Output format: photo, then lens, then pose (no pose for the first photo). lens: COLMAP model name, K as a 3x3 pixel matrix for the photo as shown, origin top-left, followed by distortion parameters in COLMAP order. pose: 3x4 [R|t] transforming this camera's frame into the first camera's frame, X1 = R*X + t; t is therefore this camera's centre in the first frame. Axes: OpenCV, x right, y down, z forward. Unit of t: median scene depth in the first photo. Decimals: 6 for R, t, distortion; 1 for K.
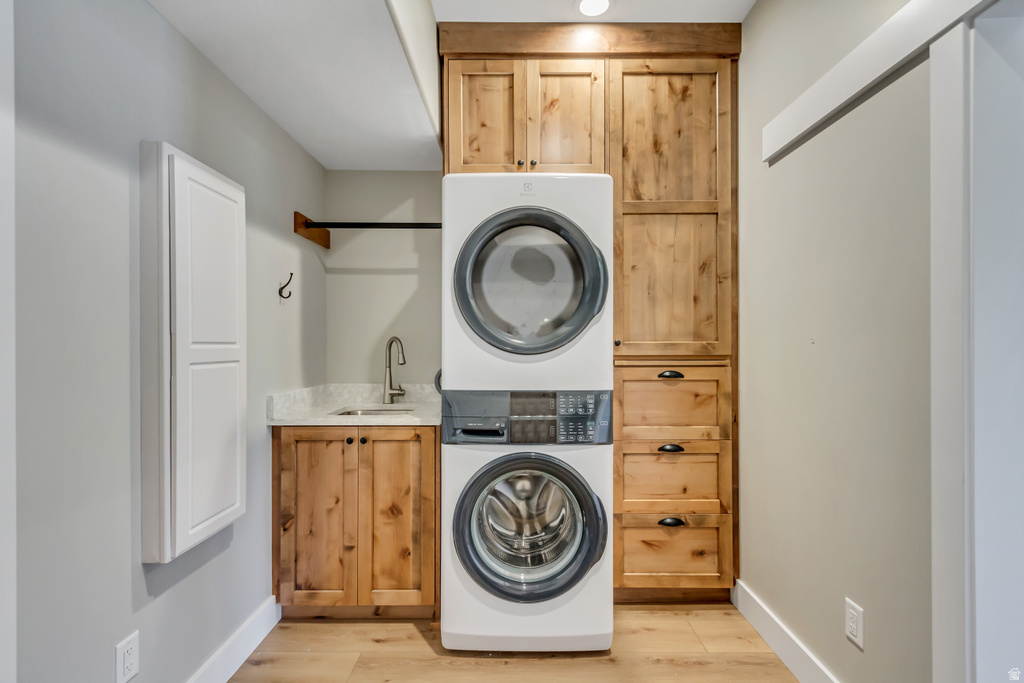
lens RADIAL K [[469.1, 0, 507.0], [0, 469.1, 345.8], [0, 0, 1]] dist [0.007618, -0.003293]
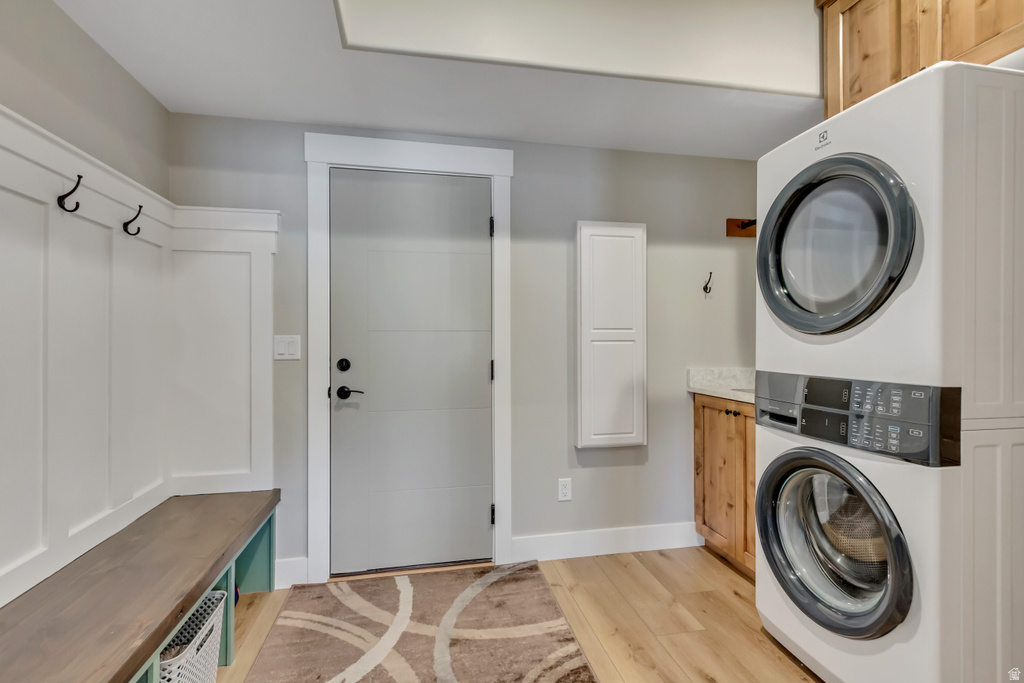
lens RADIAL K [[469.1, 0, 512.0], [0, 469.1, 342.0], [0, 0, 1]] dist [0.007618, -0.003293]
pose [[0.194530, 0.002131, -0.980894, 0.691753], [0.002868, 0.999992, 0.002741, 0.025305], [0.980892, -0.003346, 0.194522, 0.253763]]
